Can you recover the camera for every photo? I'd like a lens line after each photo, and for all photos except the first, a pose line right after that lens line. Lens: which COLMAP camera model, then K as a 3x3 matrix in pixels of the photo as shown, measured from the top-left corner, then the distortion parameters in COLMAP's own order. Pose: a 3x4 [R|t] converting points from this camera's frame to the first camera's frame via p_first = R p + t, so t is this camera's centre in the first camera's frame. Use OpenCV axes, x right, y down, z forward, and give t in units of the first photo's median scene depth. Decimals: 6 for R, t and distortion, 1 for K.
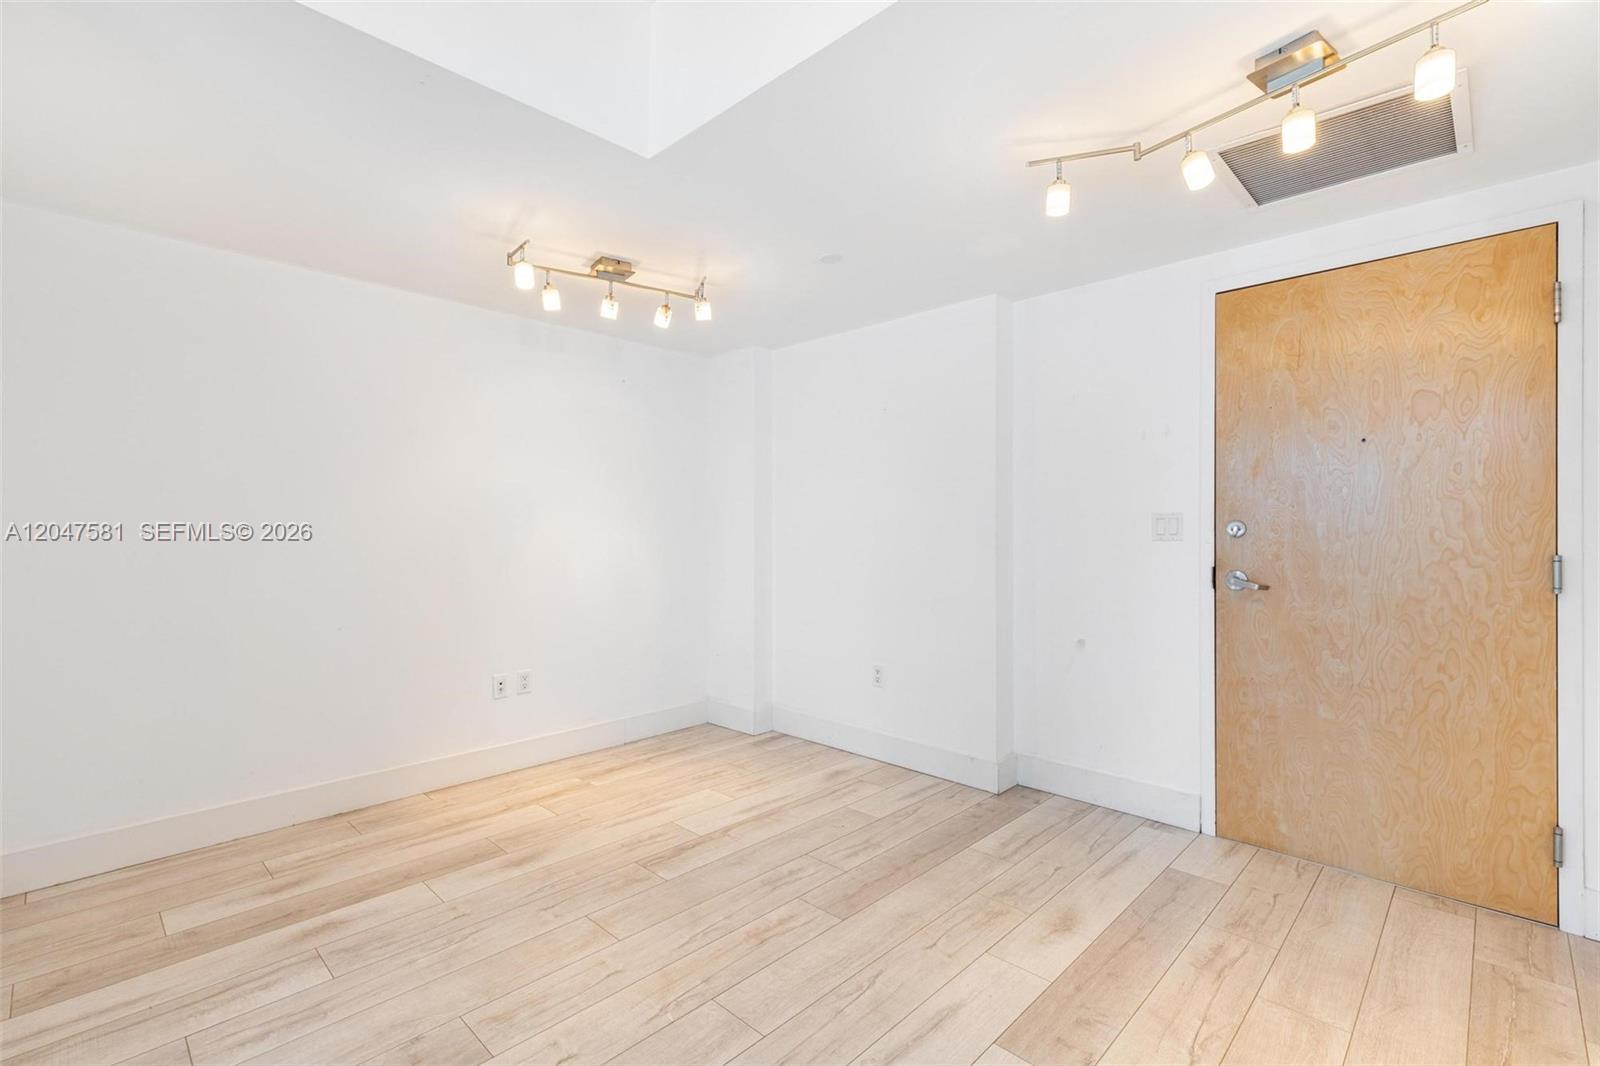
lens RADIAL K [[728.9, 0, 783.5], [0, 728.9, 535.6], [0, 0, 1]] dist [0.002813, 0.001124]
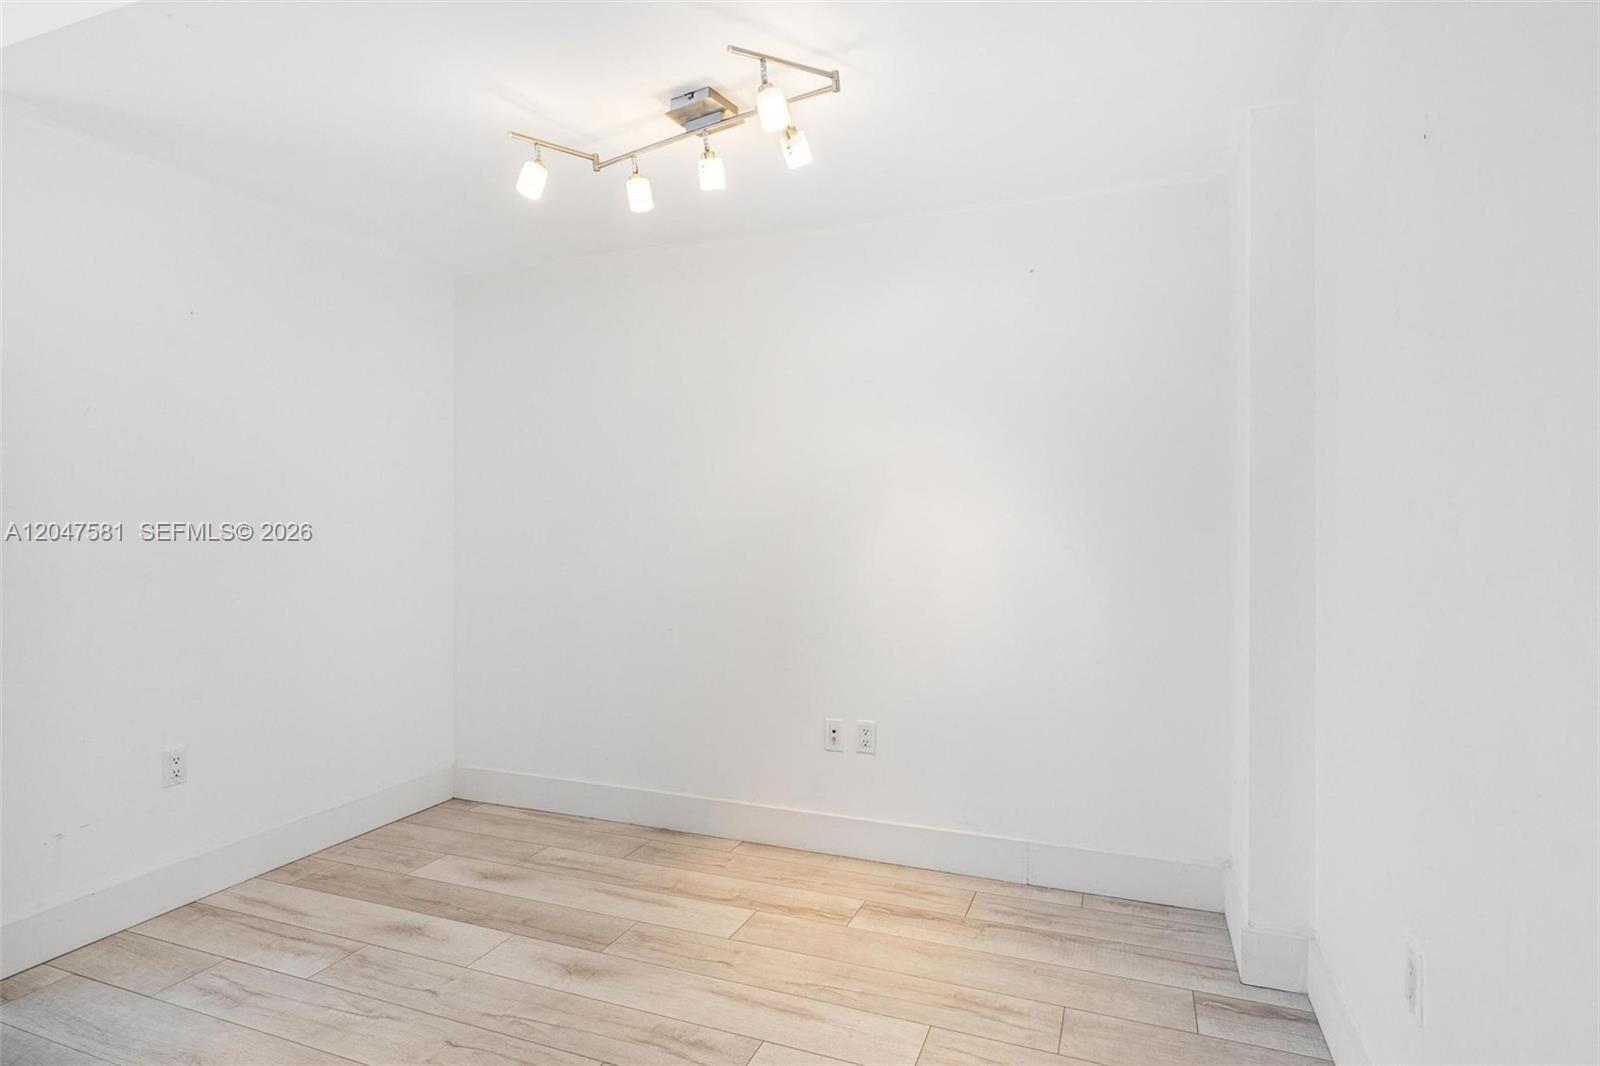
lens RADIAL K [[841.9, 0, 800.1], [0, 841.9, 523.1], [0, 0, 1]] dist [-0.001311, 0.001071]
pose [[0.387585, 0.005090, -0.921820, 0.489225], [0.000219, 0.999984, 0.005613, -0.015659], [0.921834, -0.002377, 0.387578, 0.822056]]
